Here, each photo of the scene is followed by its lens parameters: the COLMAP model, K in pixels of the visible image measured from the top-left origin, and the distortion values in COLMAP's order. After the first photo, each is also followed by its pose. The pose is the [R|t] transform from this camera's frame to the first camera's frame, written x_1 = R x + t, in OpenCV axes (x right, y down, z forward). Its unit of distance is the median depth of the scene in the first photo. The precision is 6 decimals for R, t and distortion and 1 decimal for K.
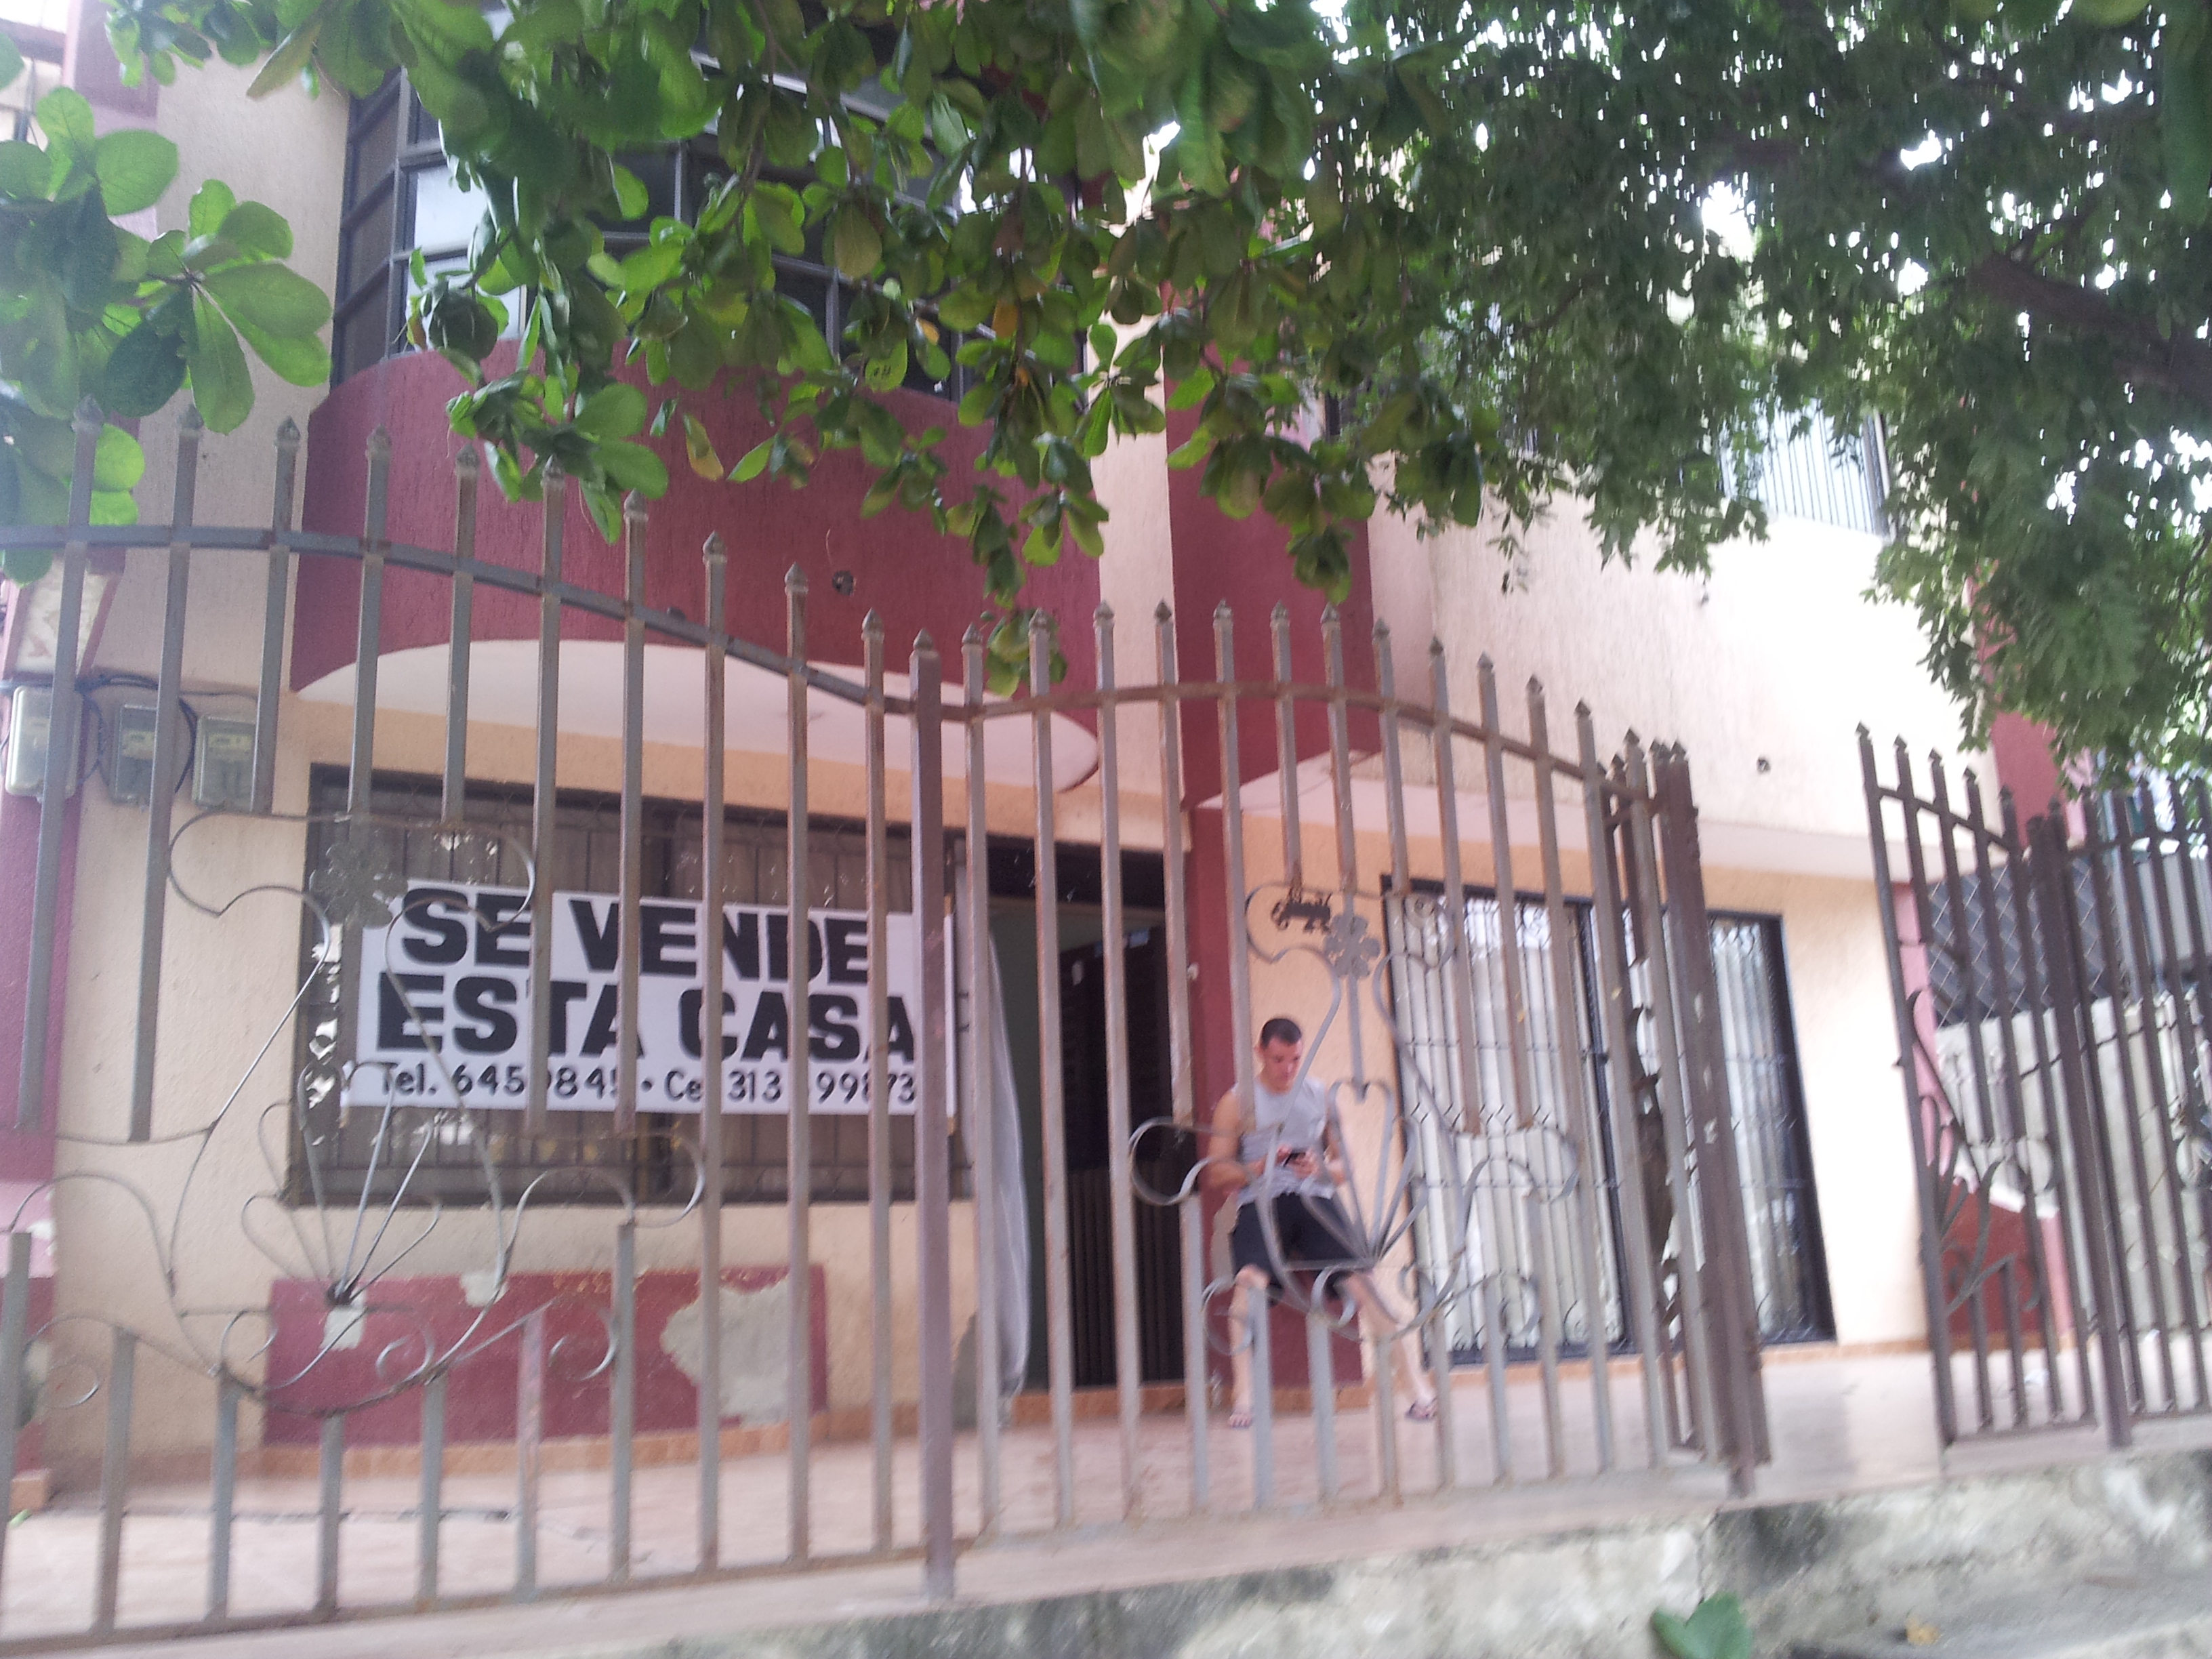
lens RADIAL K [[1853.3, 0, 1113.5], [0, 1853.3, 819.3], [0, 0, 1]] dist [0.099163, -0.197496]
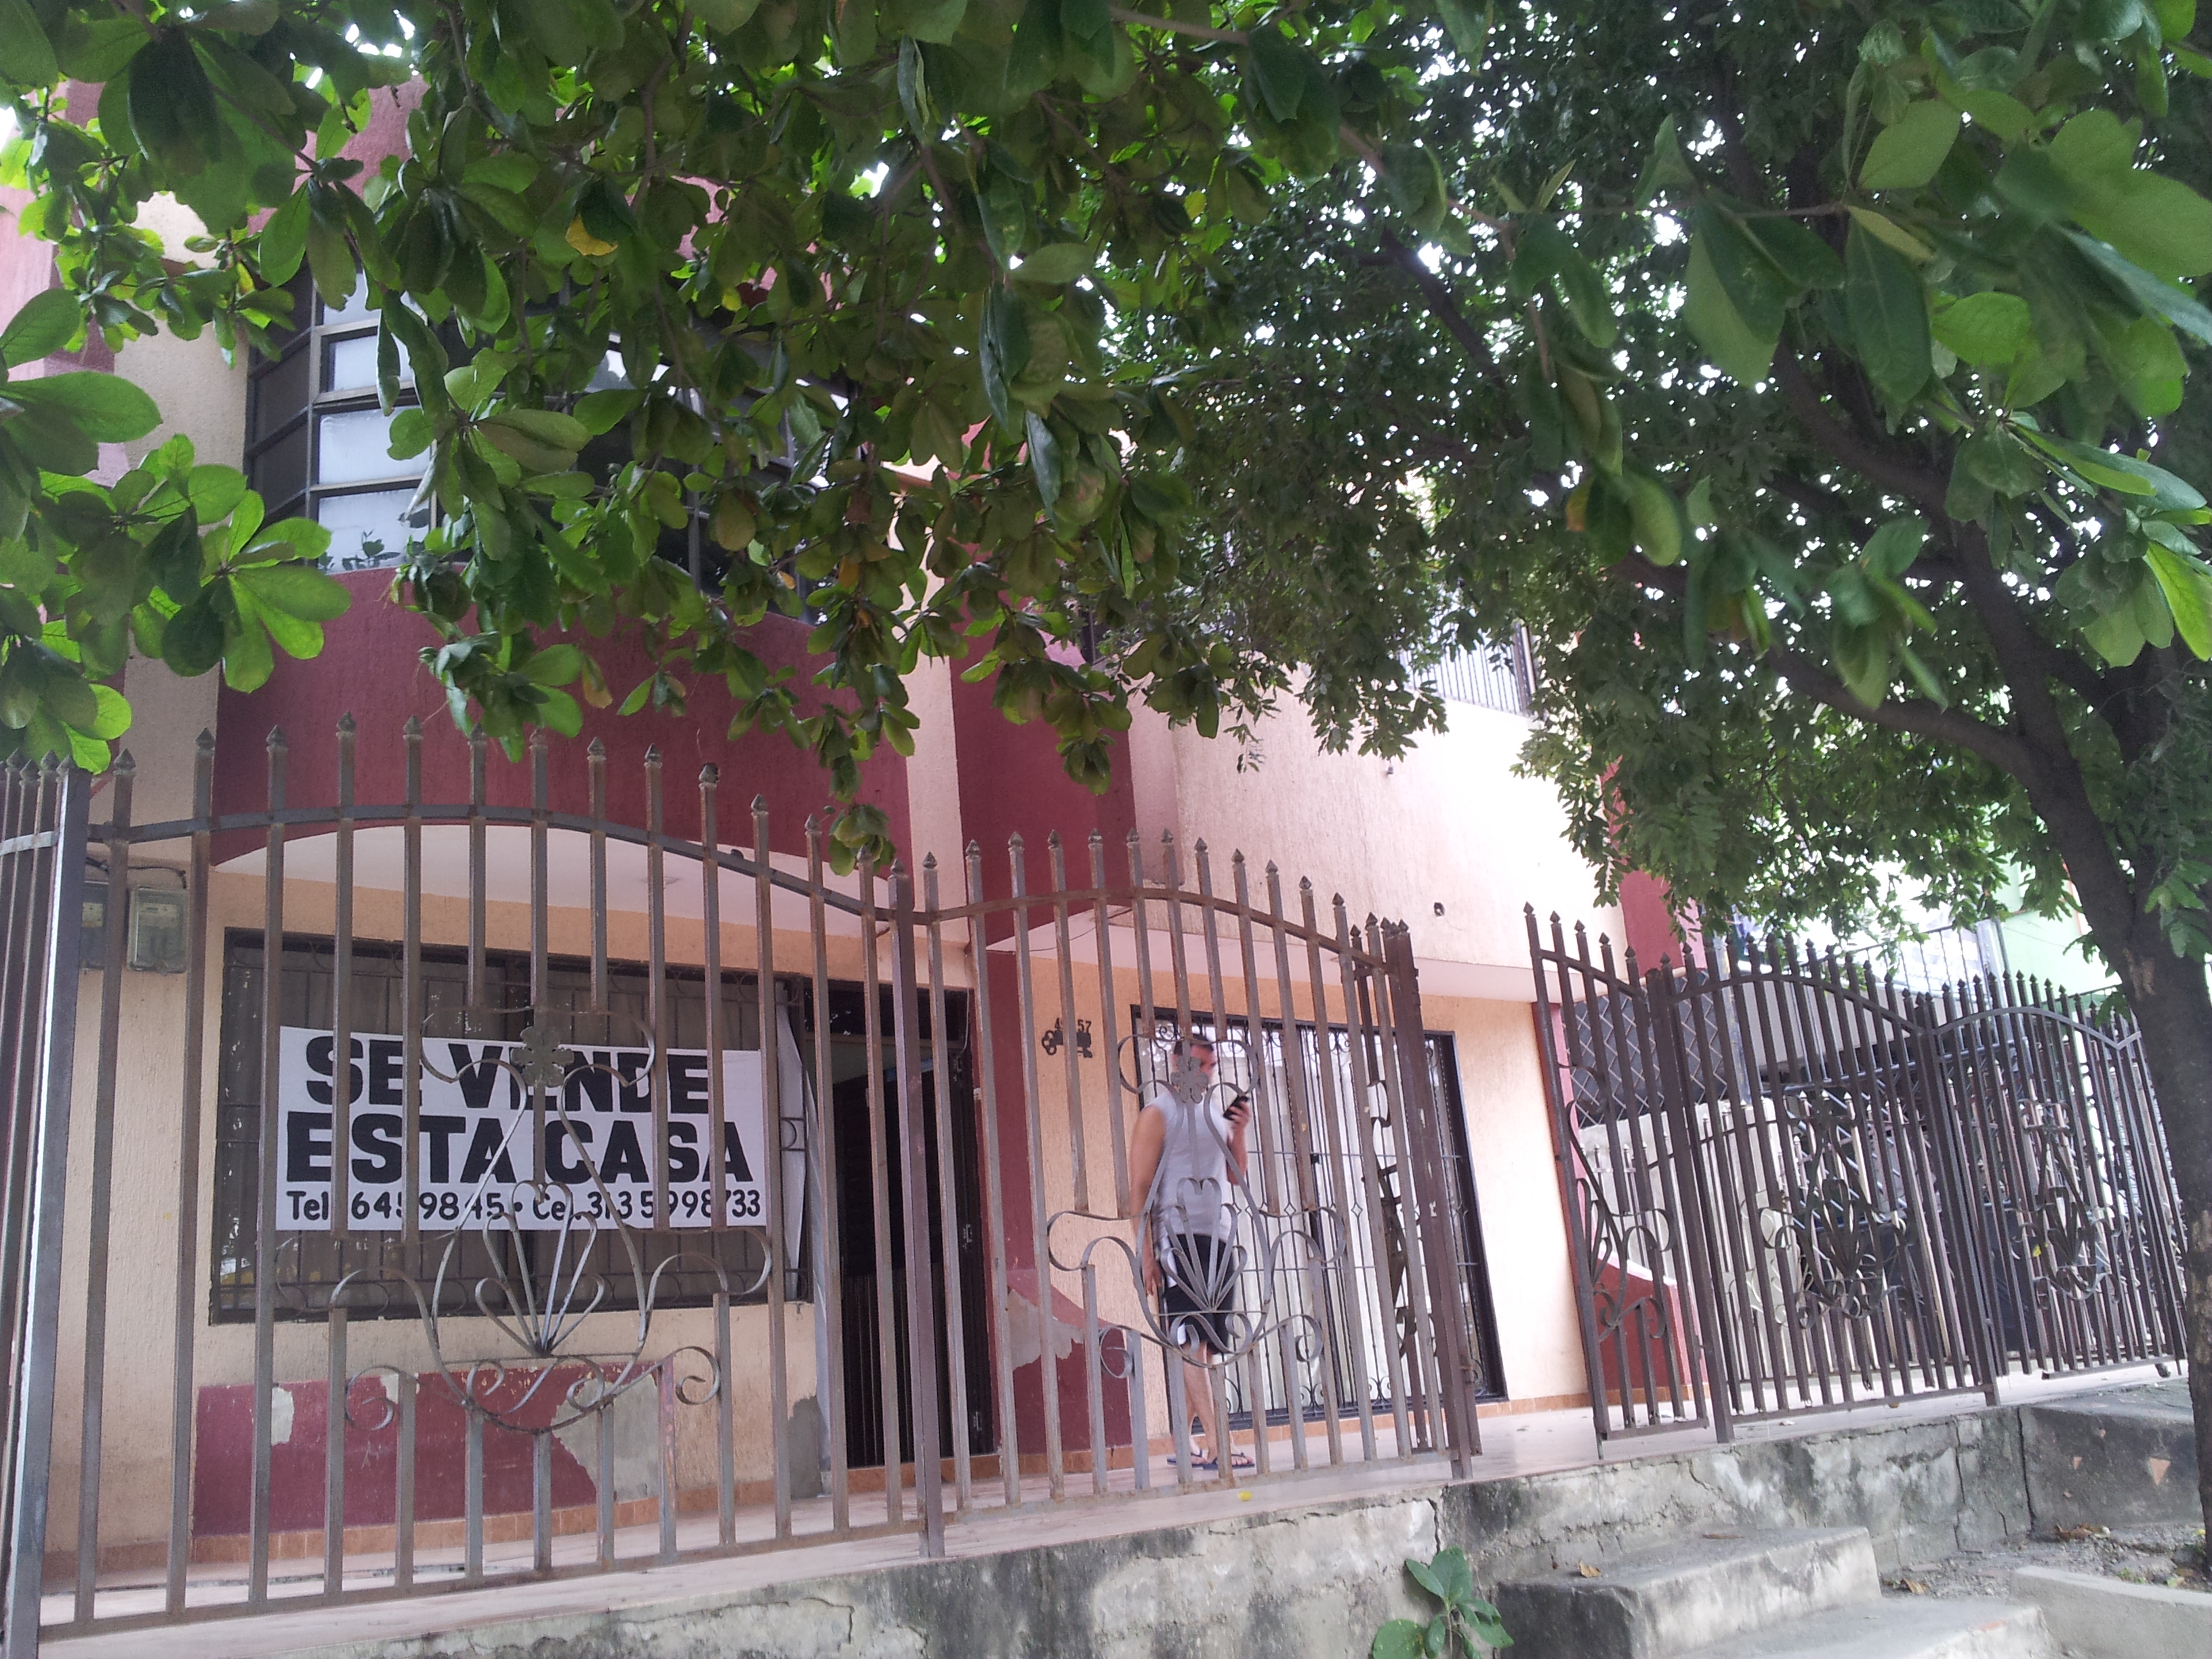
lens RADIAL K [[1853.3, 0, 1113.5], [0, 1853.3, 819.3], [0, 0, 1]] dist [0.099163, -0.197496]
pose [[0.985254, 0.006094, 0.170991, -0.092544], [0.004226, 0.998194, -0.059927, -0.024014], [-0.171048, 0.059766, 0.983448, -0.201799]]
